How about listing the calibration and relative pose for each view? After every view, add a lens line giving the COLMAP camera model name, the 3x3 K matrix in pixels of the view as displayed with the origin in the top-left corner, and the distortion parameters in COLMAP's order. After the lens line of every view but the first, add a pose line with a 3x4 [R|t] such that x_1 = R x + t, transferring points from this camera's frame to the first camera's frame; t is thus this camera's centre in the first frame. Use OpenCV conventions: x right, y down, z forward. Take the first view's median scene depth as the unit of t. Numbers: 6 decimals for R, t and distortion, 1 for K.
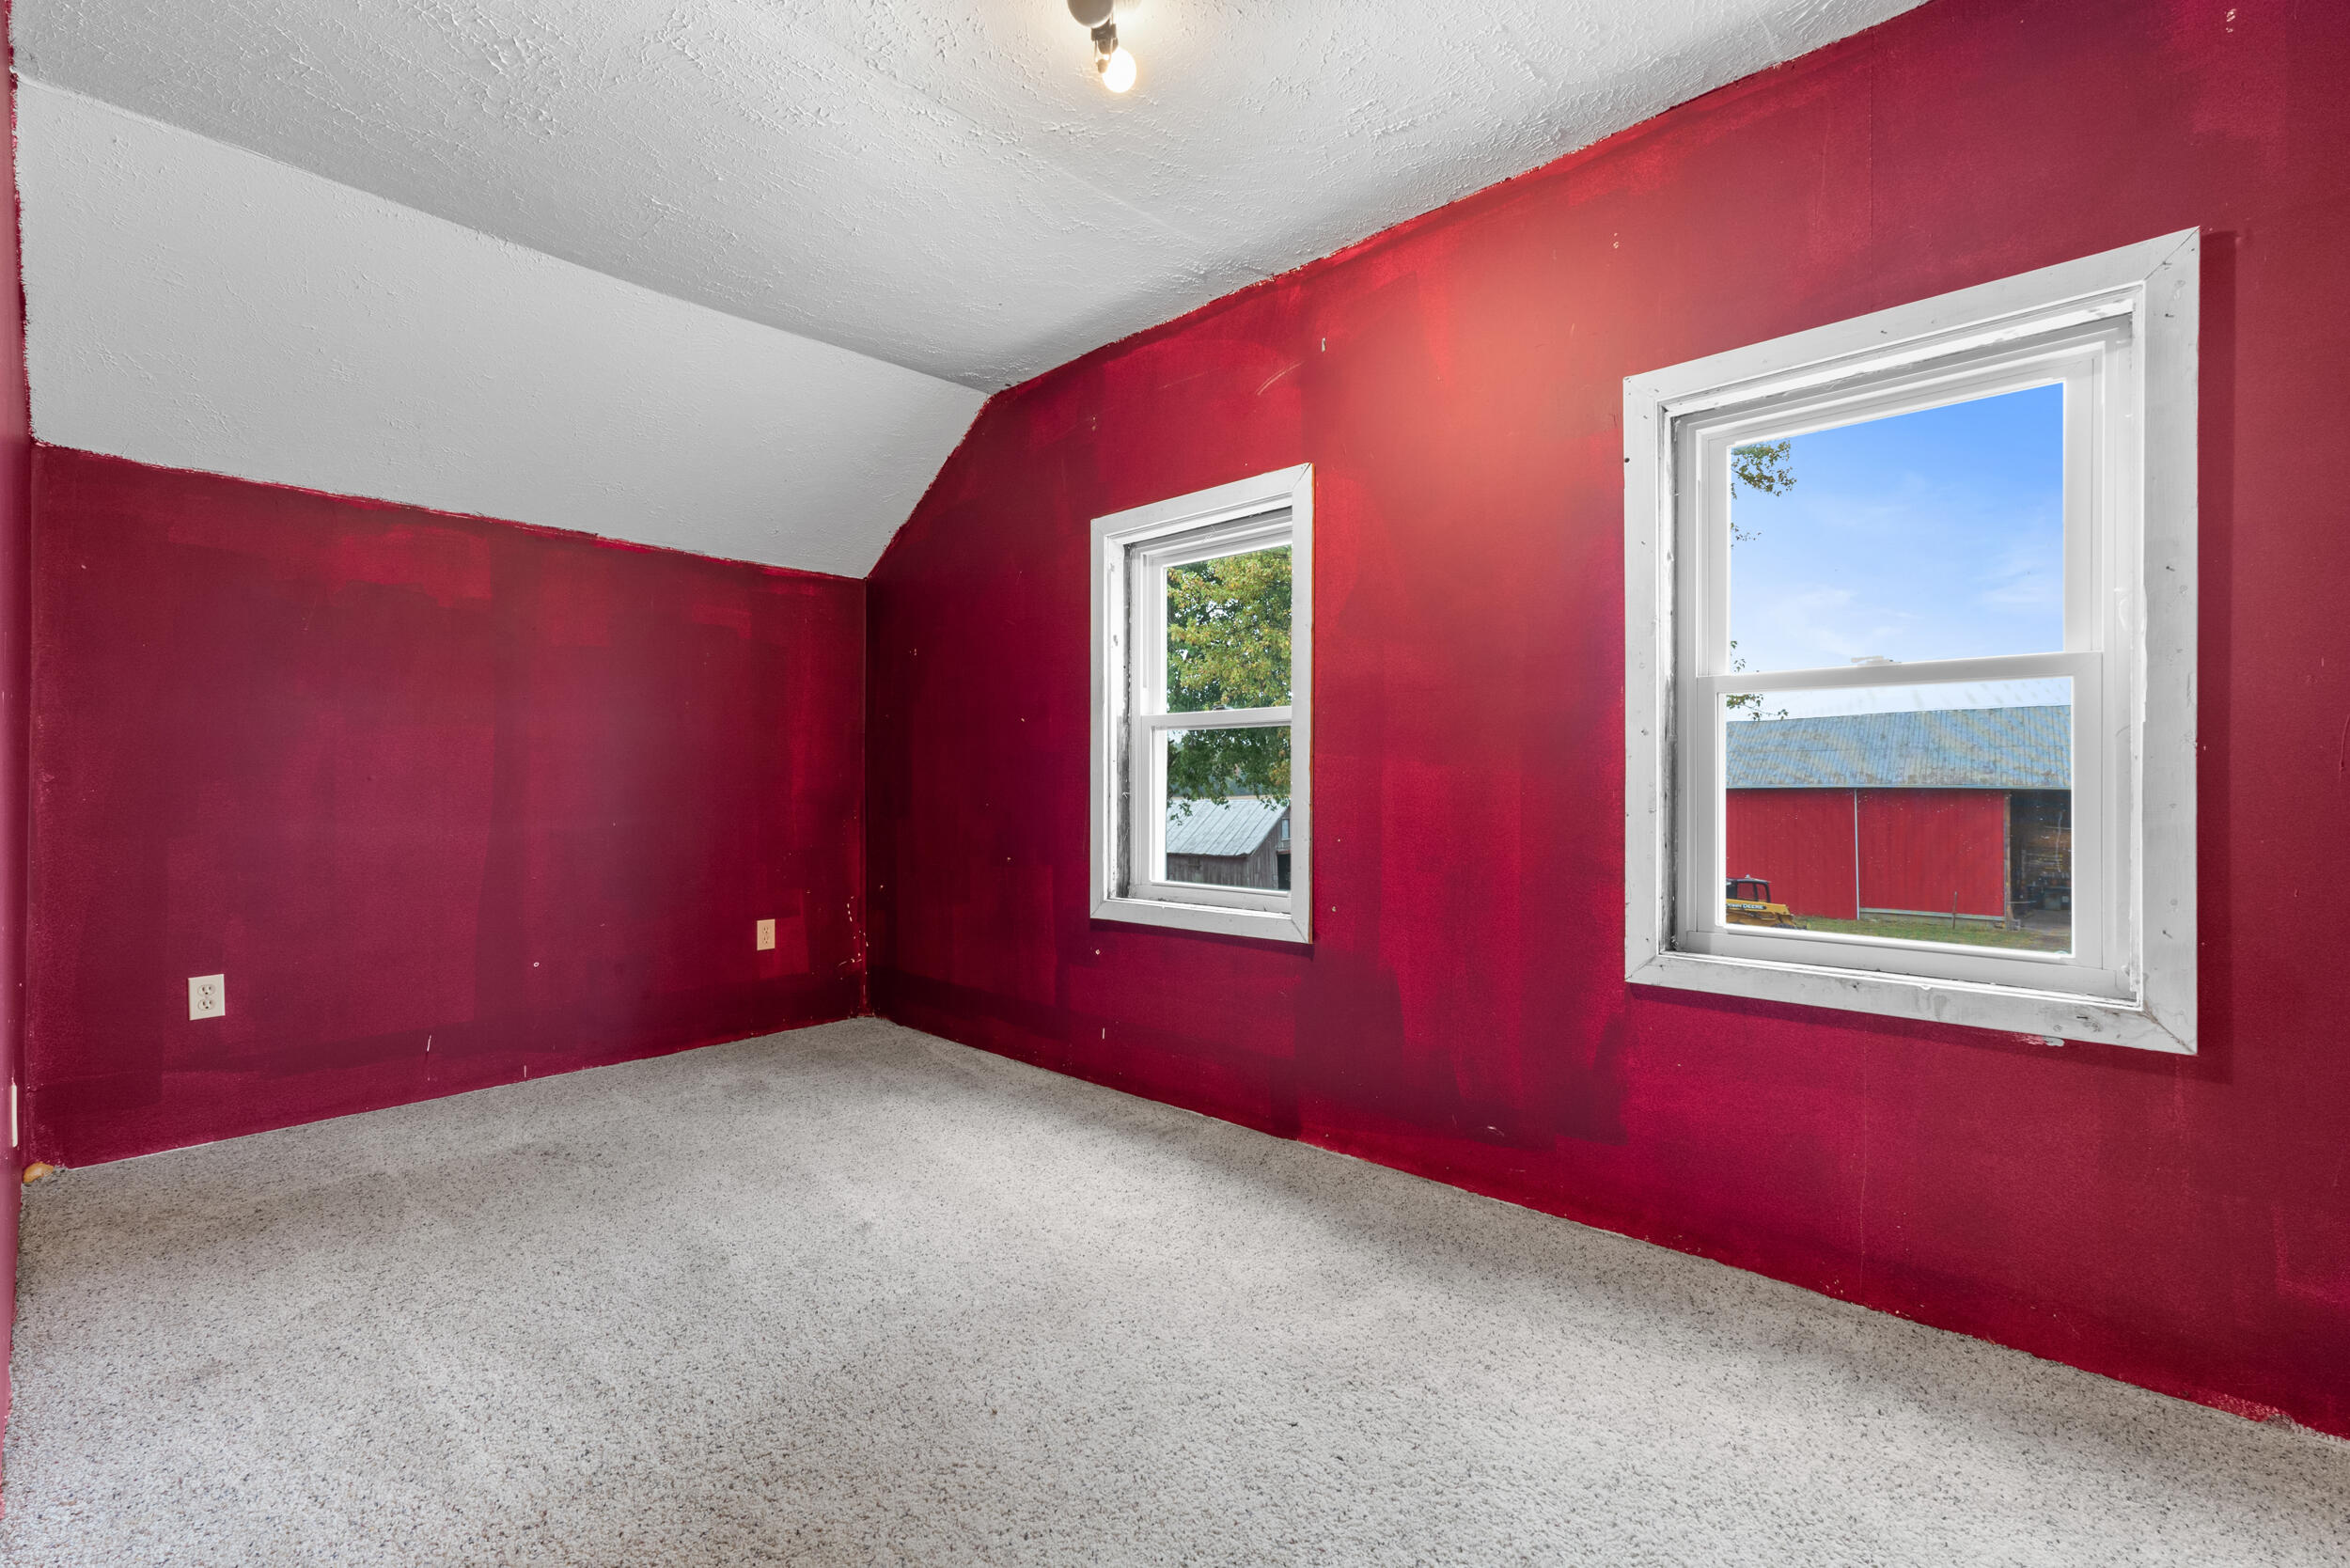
lens RADIAL K [[996.6, 0, 1180.4], [0, 996.6, 778.0], [0, 0, 1]] dist [0.008564, -0.001096]
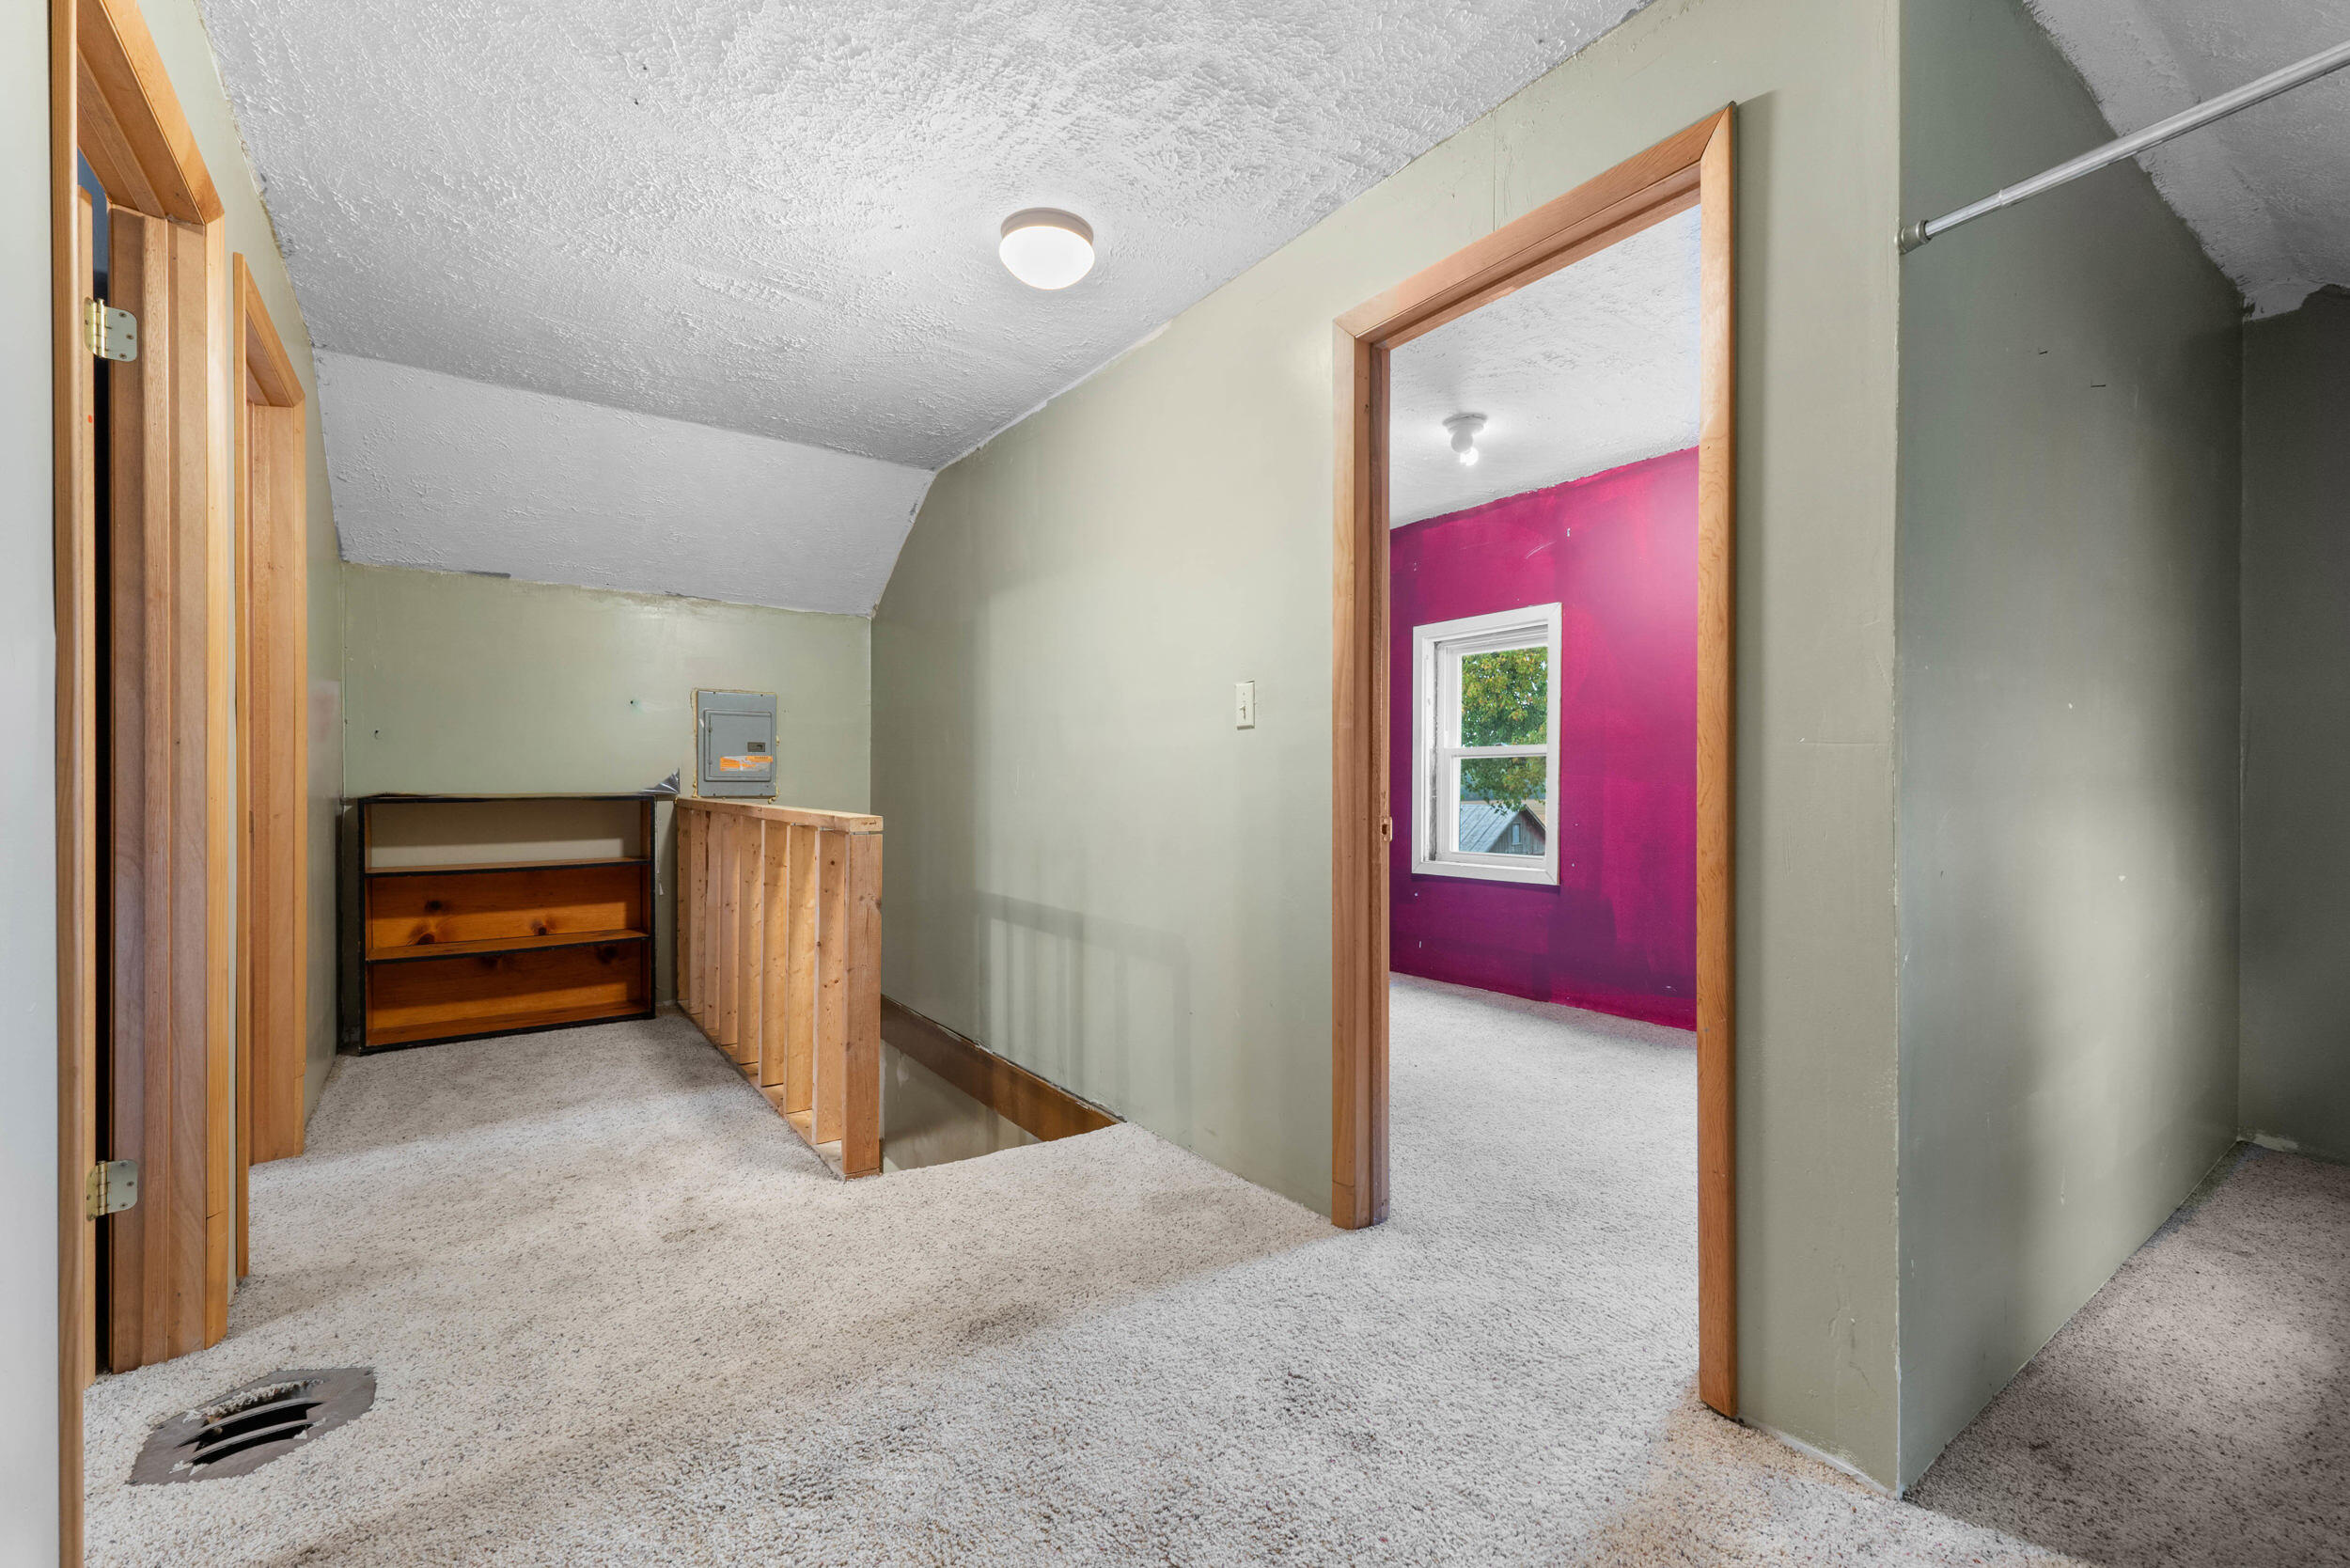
lens RADIAL K [[996.6, 0, 1157.6], [0, 996.6, 799.4], [0, 0, 1]] dist [0.008564, -0.001096]
pose [[0.972251, 0.002952, -0.233923, -0.114441], [0.000874, 0.999868, 0.016253, -0.006603], [0.233940, -0.016007, 0.972119, -0.679937]]
